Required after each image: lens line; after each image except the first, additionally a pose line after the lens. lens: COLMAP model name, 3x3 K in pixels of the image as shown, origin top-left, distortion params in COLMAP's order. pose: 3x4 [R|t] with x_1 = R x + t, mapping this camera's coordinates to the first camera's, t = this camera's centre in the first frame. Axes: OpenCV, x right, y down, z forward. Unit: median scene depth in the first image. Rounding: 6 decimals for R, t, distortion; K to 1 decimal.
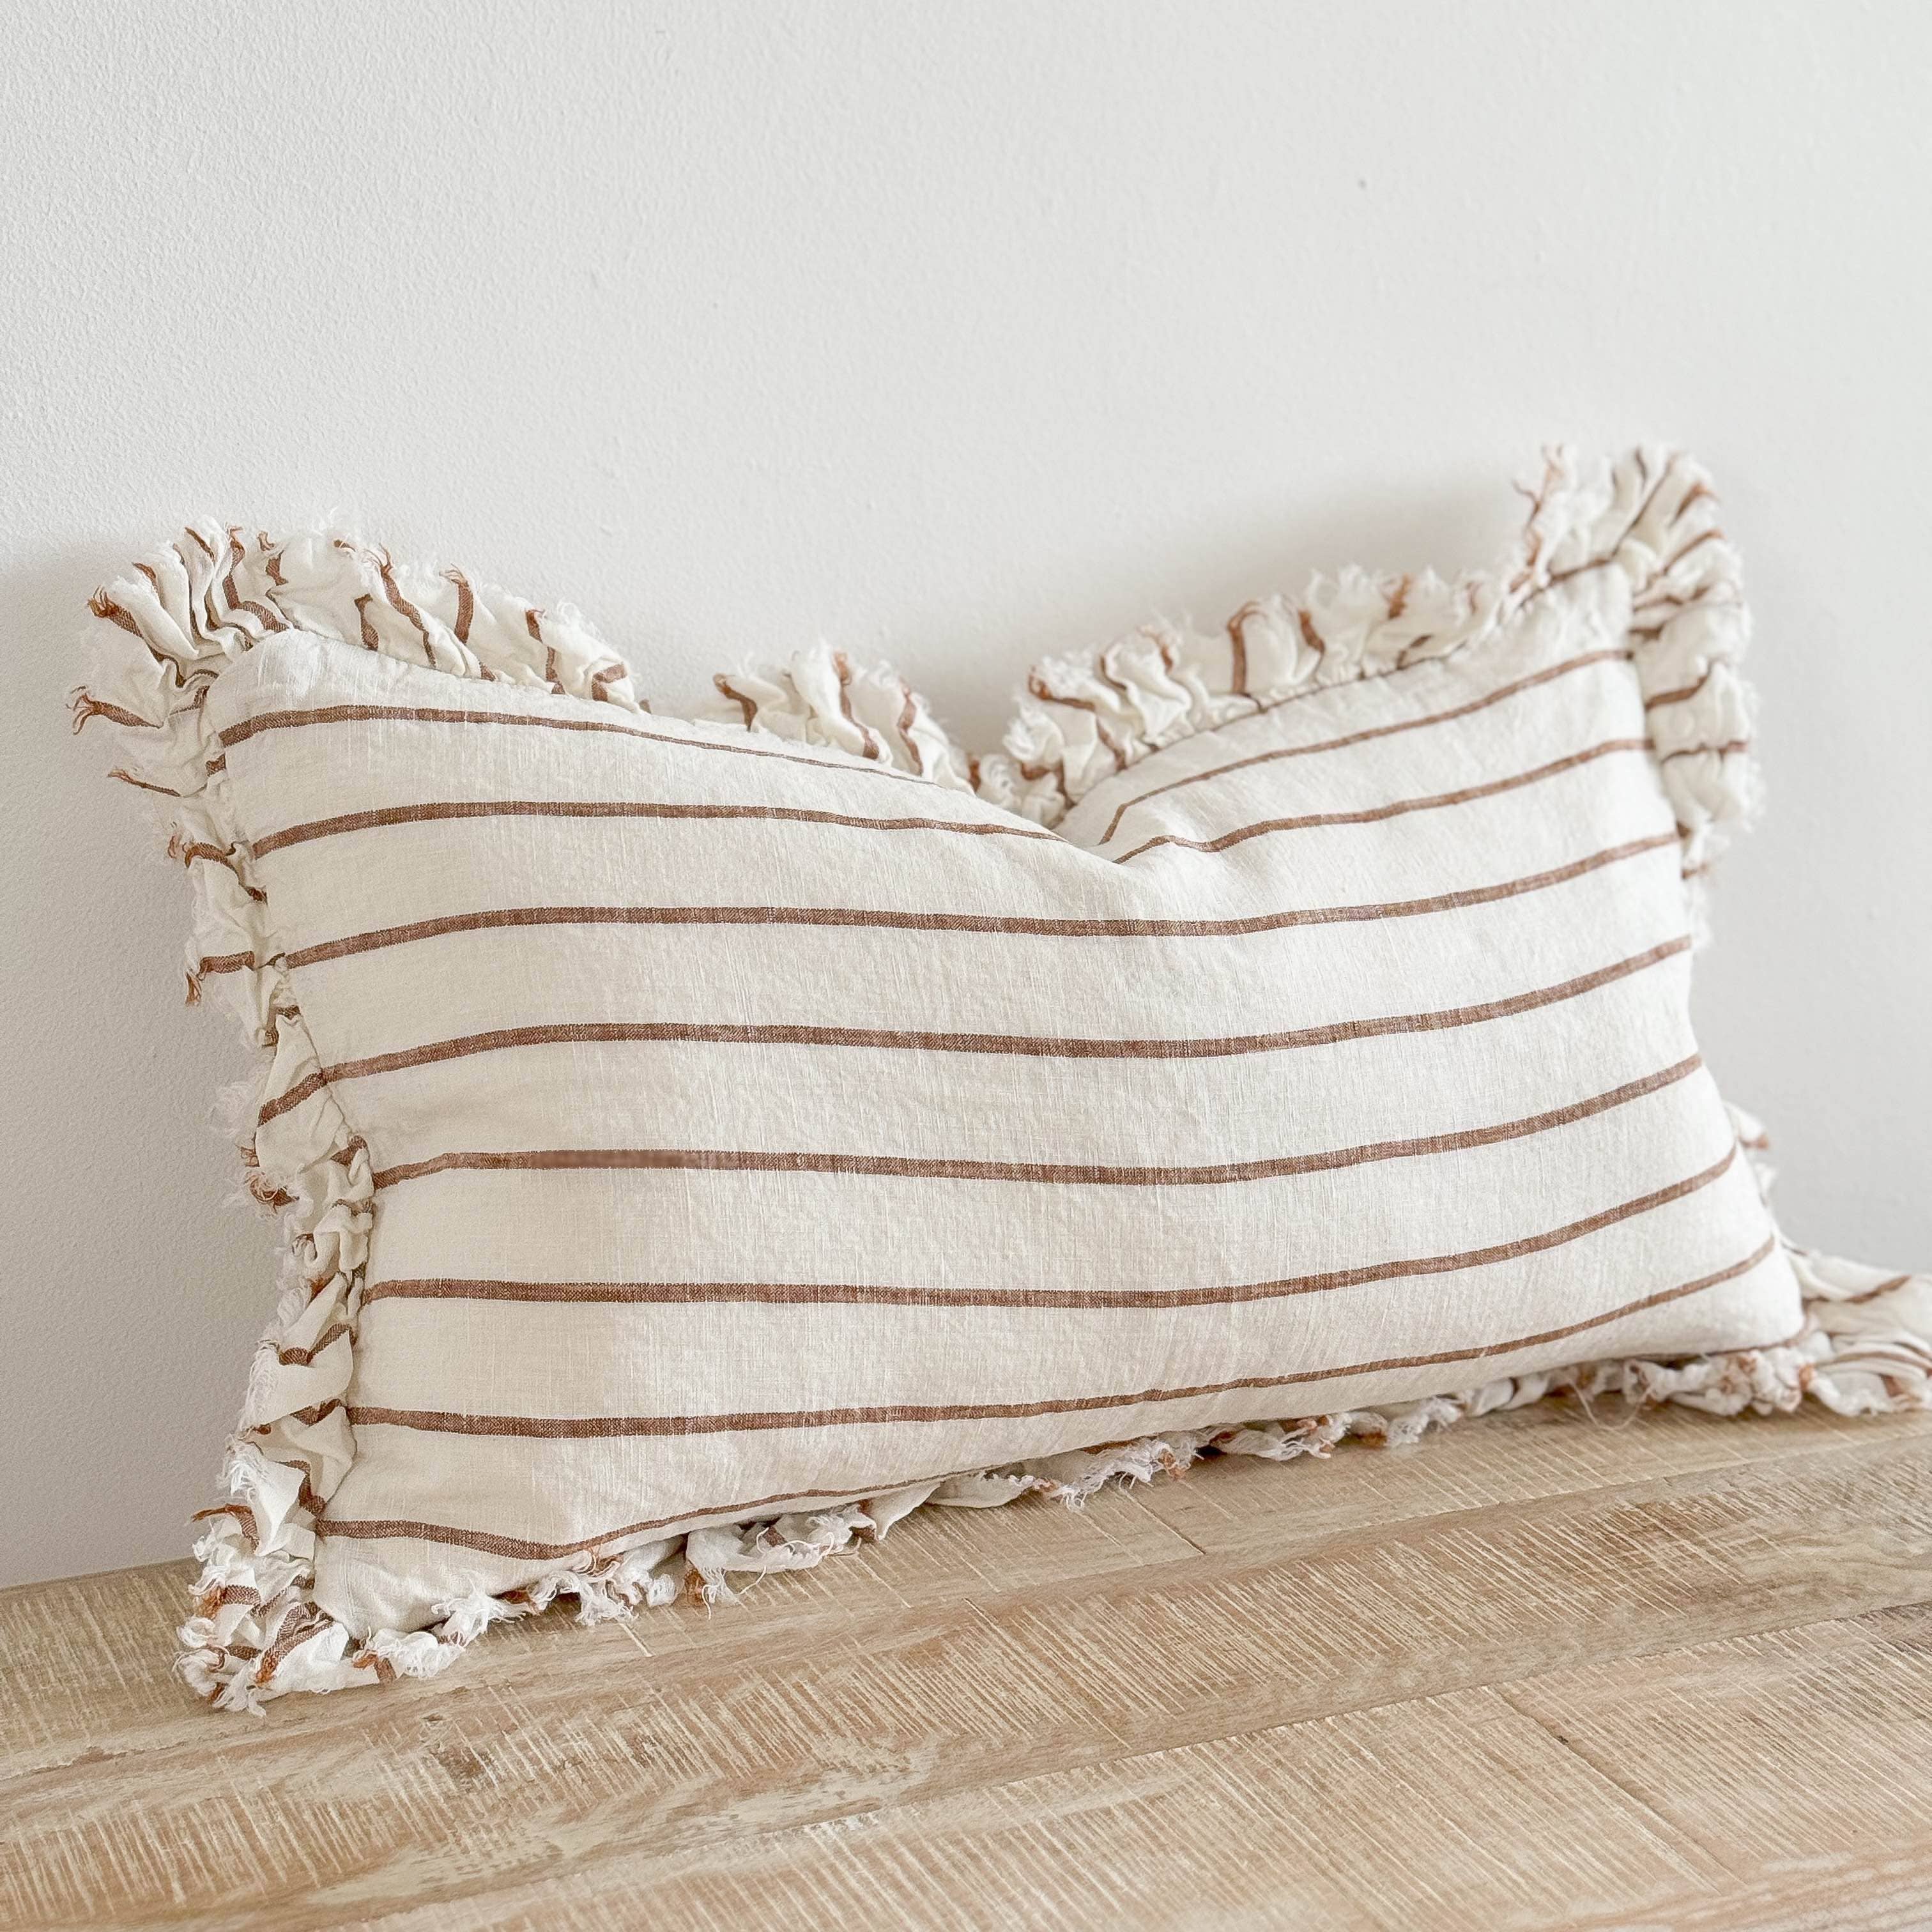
lens RADIAL K [[3579.5, 0, 964.6], [0, 3579.5, 809.0], [0, 0, 1]] dist [0.203607, -0.070652]
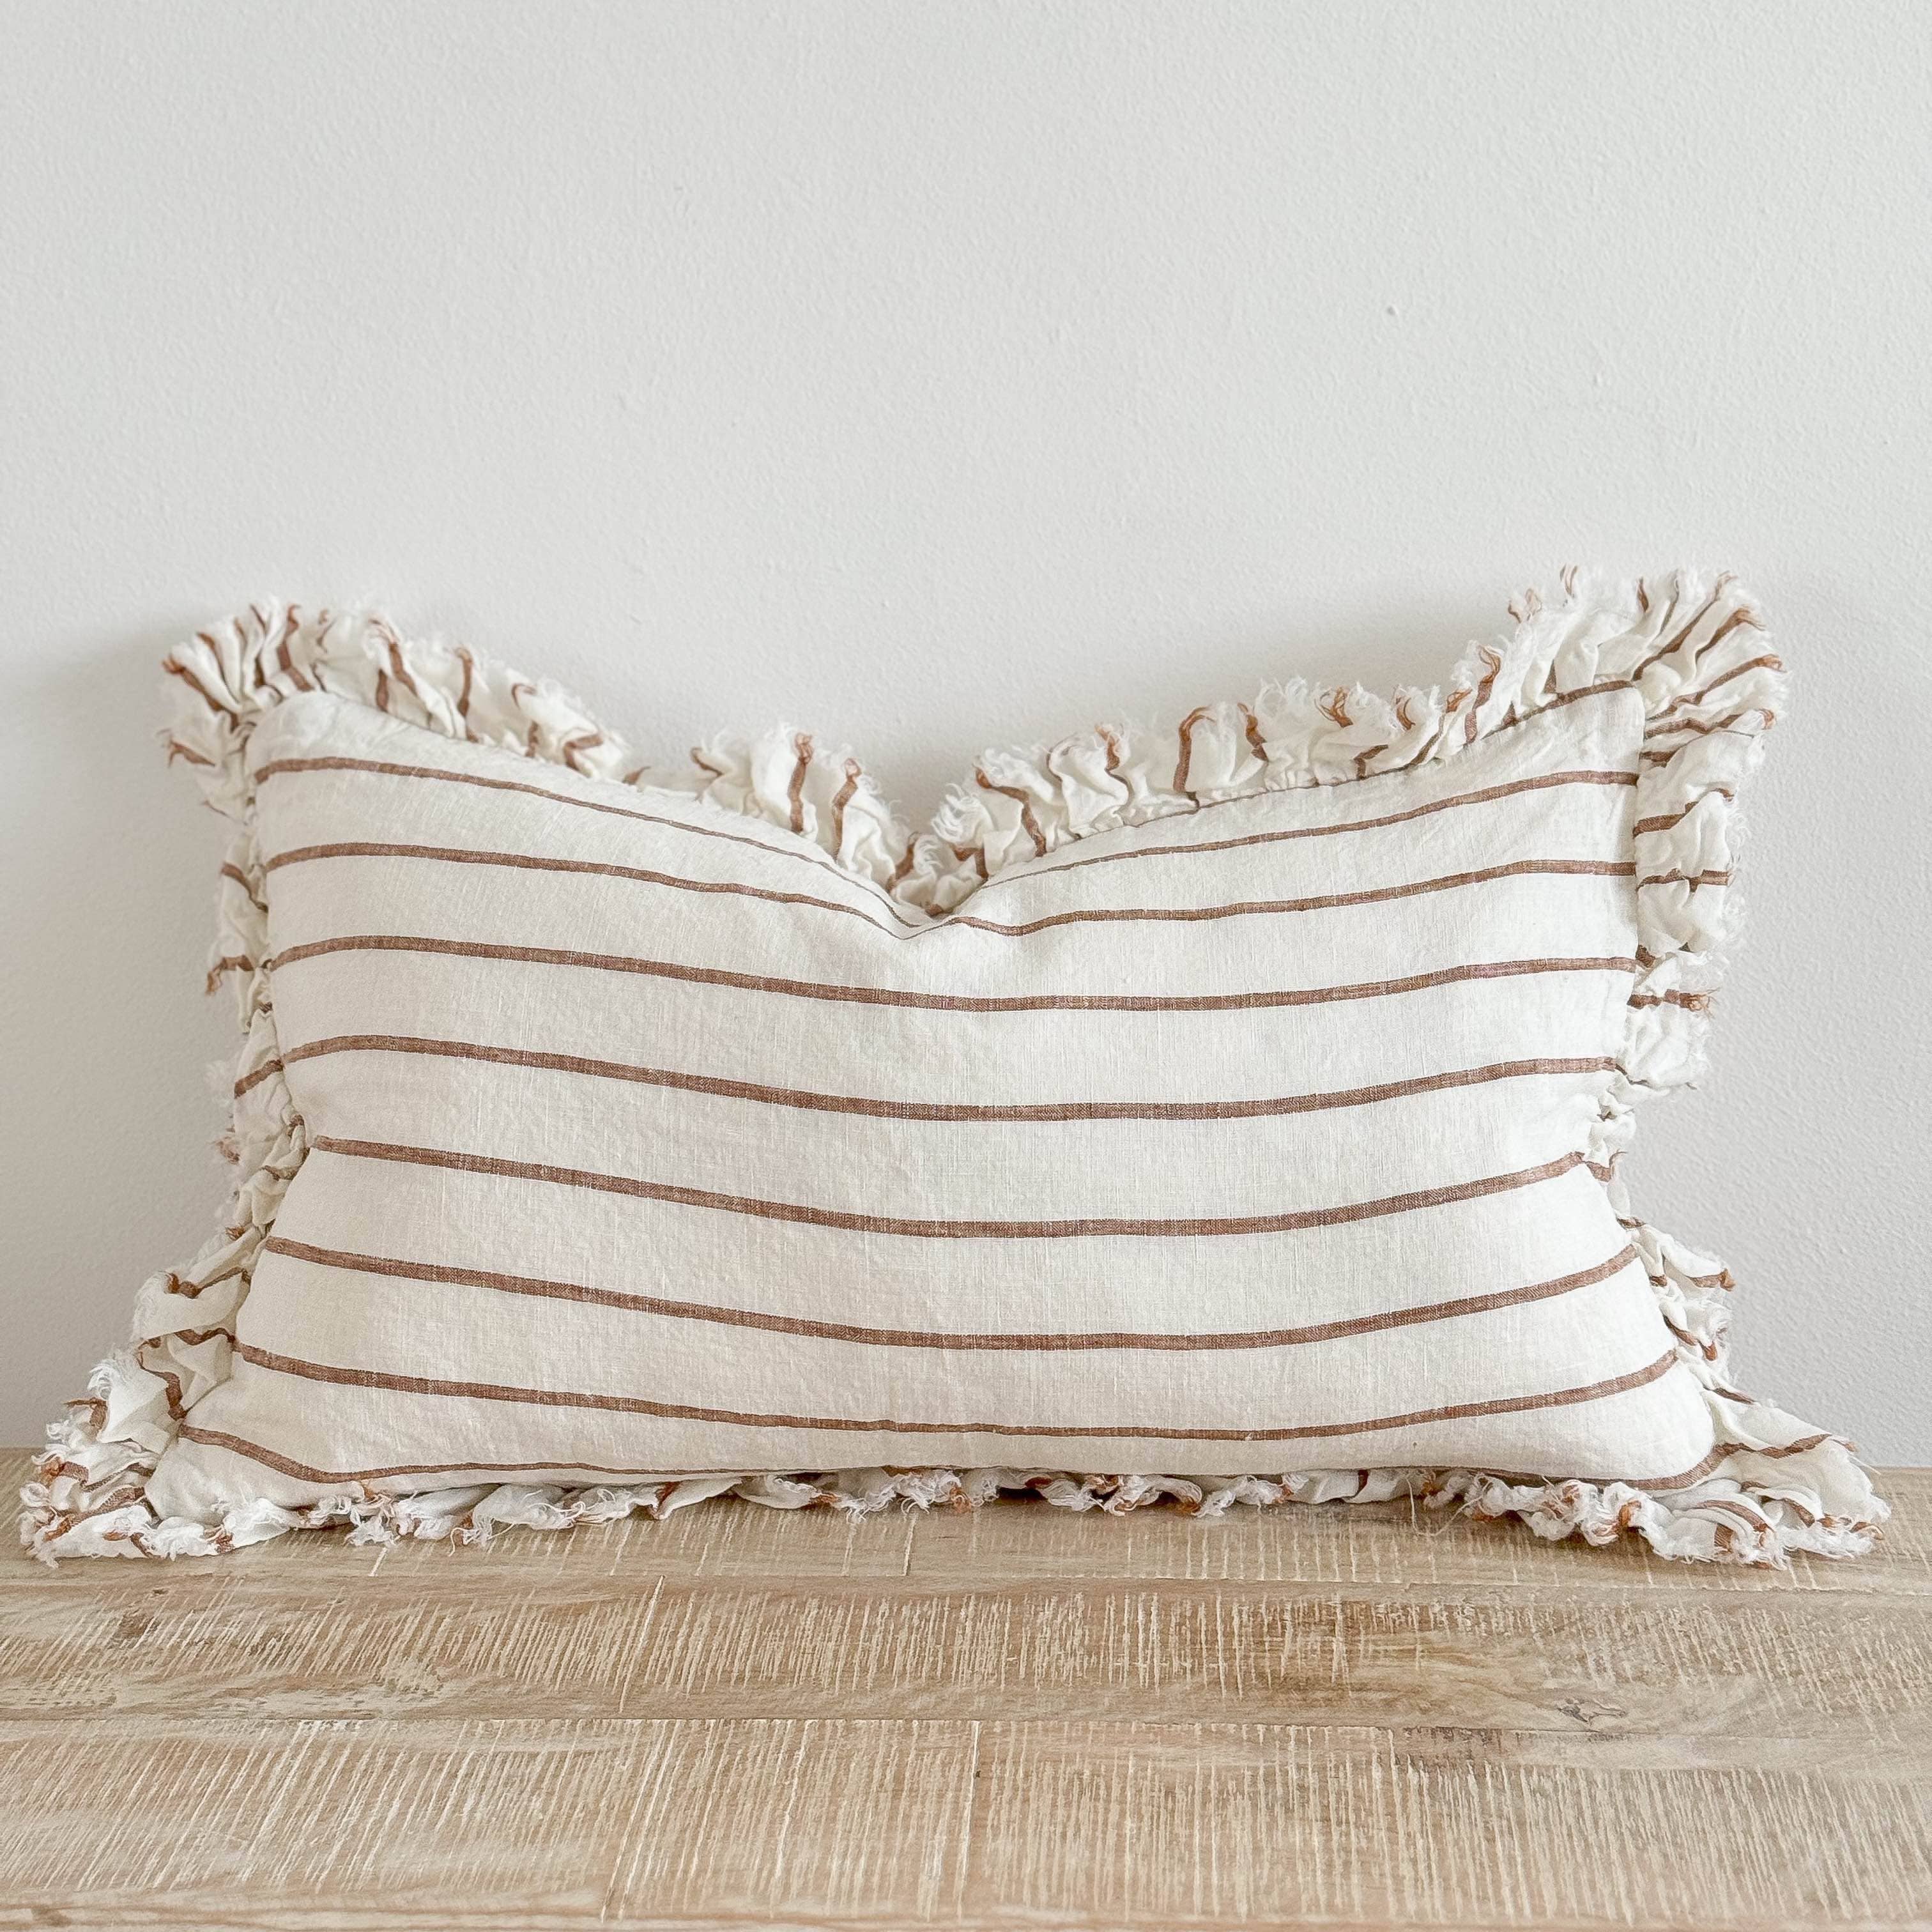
lens RADIAL K [[3579.5, 0, 964.6], [0, 3579.5, 809.0], [0, 0, 1]] dist [0.203607, -0.070652]
pose [[0.883719, 0.060874, -0.464042, 0.567705], [-0.067749, 0.997701, 0.001858, -0.027719], [0.463089, 0.029797, 0.885811, 0.034928]]
